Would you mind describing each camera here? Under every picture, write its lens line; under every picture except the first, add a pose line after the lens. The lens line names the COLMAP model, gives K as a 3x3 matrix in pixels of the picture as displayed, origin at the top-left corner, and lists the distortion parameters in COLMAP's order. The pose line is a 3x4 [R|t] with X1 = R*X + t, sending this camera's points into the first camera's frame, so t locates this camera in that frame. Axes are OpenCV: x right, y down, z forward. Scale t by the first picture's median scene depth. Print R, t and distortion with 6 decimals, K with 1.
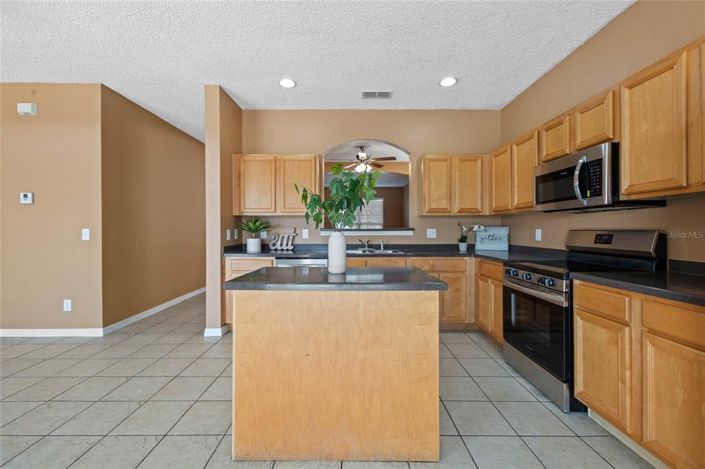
lens RADIAL K [[293.3, 0, 349.0], [0, 293.3, 230.2], [0, 0, 1]] dist [0.006083, -0.000282]
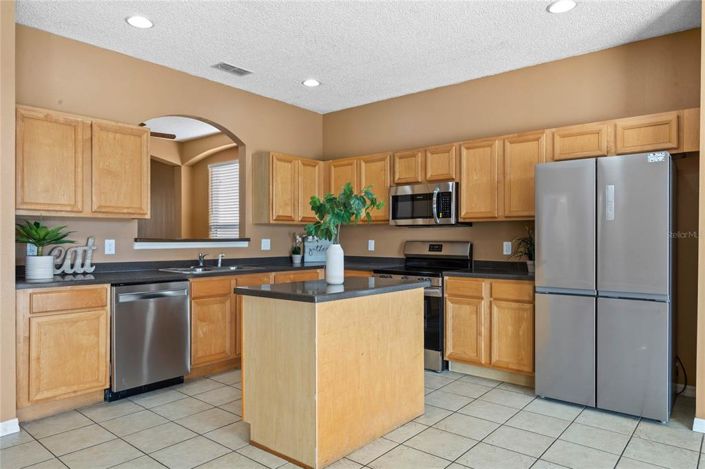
lens RADIAL K [[469.0, 0, 351.1], [0, 469.0, 238.9], [0, 0, 1]] dist [-0.002100, -0.002013]
pose [[0.639610, 0.001625, 0.768697, -0.726913], [-0.002090, 0.999998, -0.000375, -0.006660], [-0.768696, -0.001367, 0.639612, -0.053734]]
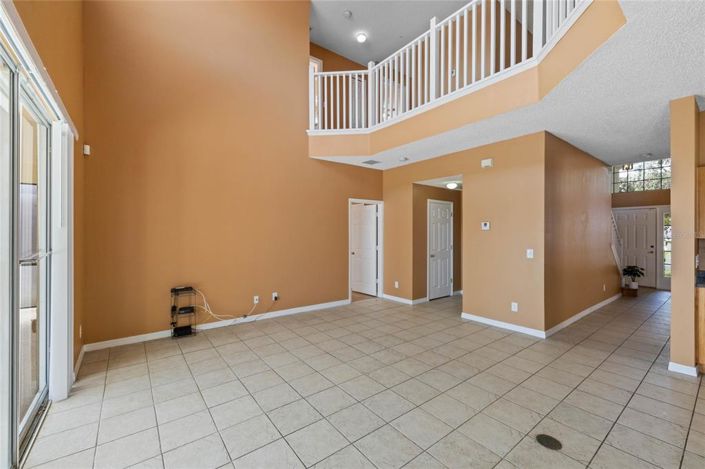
lens RADIAL K [[284.1, 0, 344.5], [0, 284.1, 236.5], [0, 0, 1]] dist [-0.003123, -0.001562]
pose [[0.592734, 0.007603, -0.805362, -0.391768], [-0.005250, 0.999971, 0.005576, -0.062090], [0.805381, 0.000923, 0.592757, -0.362145]]
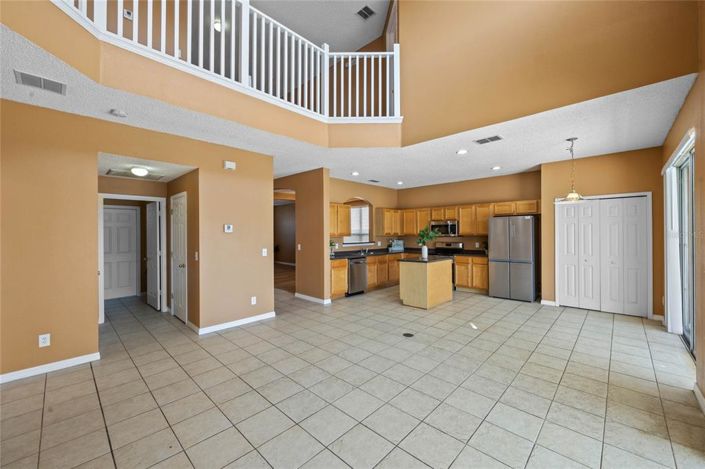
lens RADIAL K [[284.1, 0, 351.4], [0, 284.1, 232.5], [0, 0, 1]] dist [-0.003123, -0.001562]
pose [[0.692192, -0.002908, 0.721708, -1.666016], [0.009134, 0.999947, -0.004732, -0.078317], [-0.721656, 0.009868, 0.692182, -0.355267]]
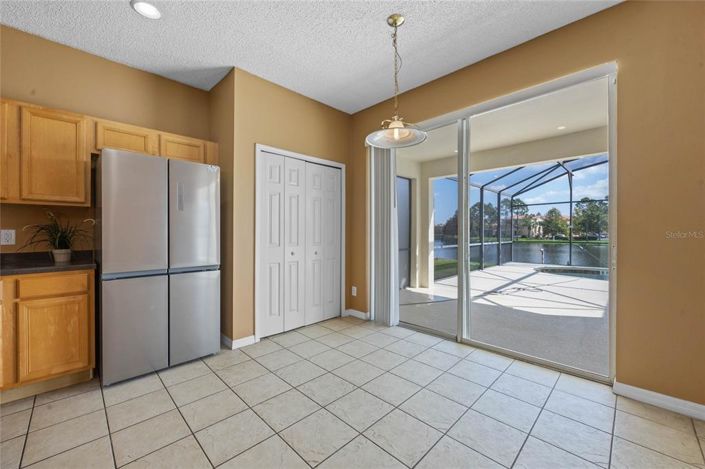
lens RADIAL K [[284.1, 0, 353.4], [0, 284.1, 230.6], [0, 0, 1]] dist [-0.003123, -0.001562]
pose [[-0.715390, 0.007054, 0.698690, -0.464942], [0.004525, 0.999975, -0.005463, 0.010406], [-0.698711, -0.000746, -0.715404, 0.376825]]
